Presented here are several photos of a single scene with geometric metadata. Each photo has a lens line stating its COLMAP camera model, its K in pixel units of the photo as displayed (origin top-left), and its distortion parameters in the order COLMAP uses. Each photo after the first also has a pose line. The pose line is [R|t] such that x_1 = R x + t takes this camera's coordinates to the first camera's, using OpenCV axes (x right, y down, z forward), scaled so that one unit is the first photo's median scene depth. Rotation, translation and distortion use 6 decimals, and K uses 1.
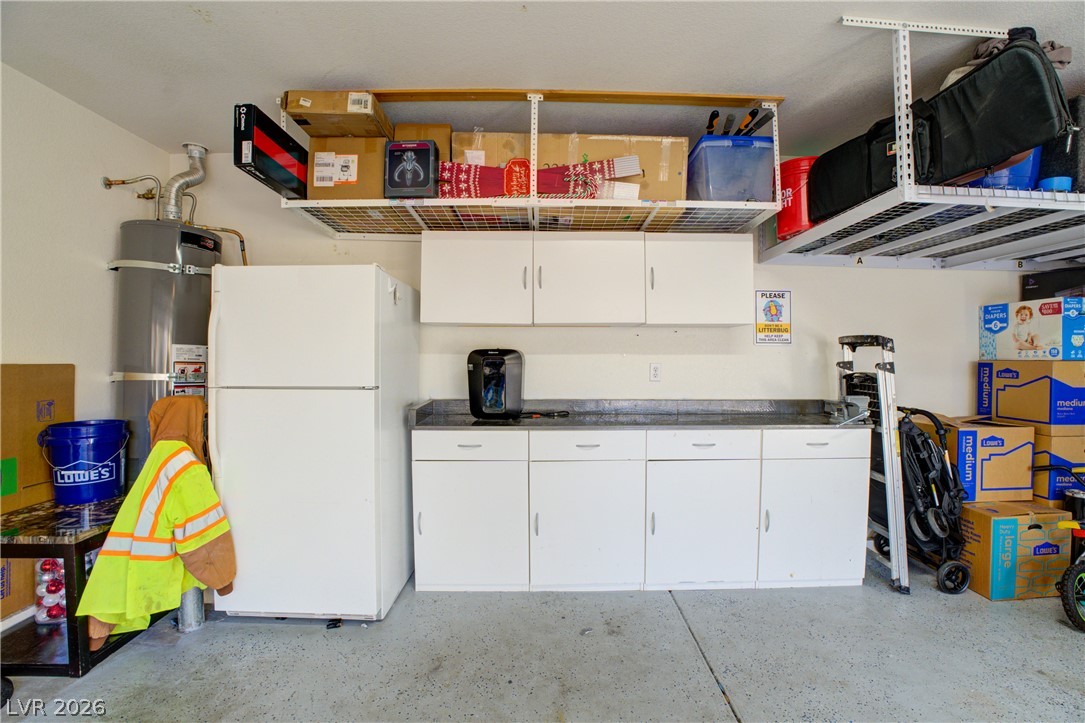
lens RADIAL K [[472.5, 0, 542.8], [0, 472.5, 363.9], [0, 0, 1]] dist [-0.046564, 0.000002]
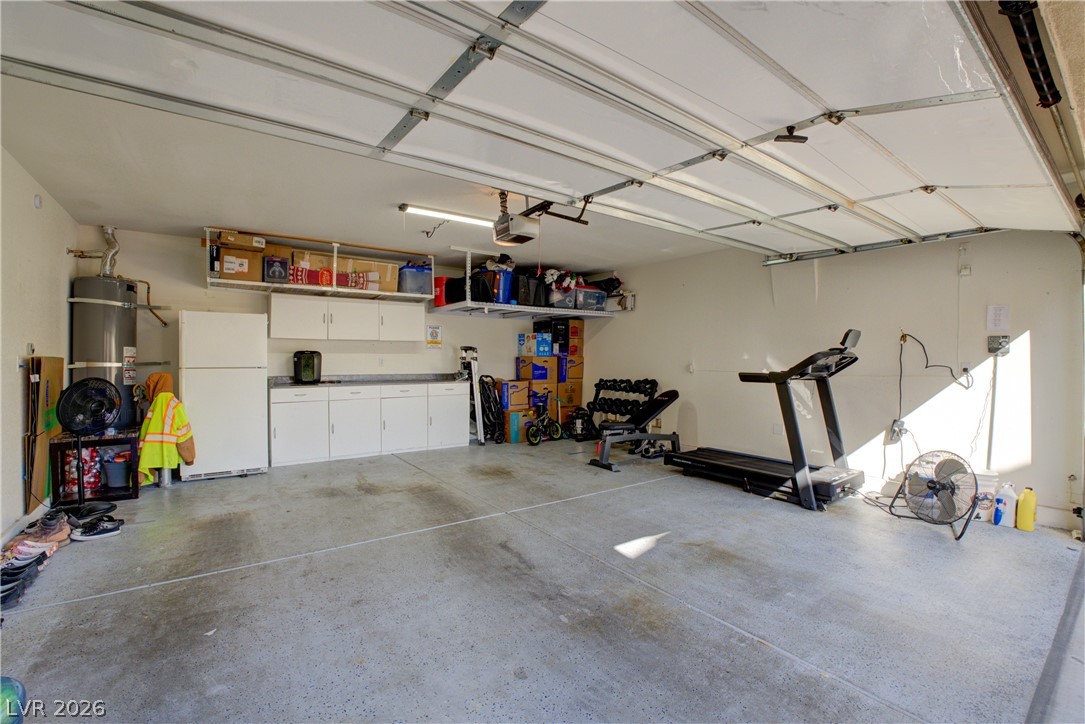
lens RADIAL K [[472.5, 0, 543.7], [0, 472.5, 361.2], [0, 0, 1]] dist [-0.046564, 0.000002]
pose [[0.811654, -0.004403, 0.584121, -0.497426], [0.006557, 0.999977, -0.001573, 0.027881], [-0.584101, 0.005107, 0.811665, -1.403537]]
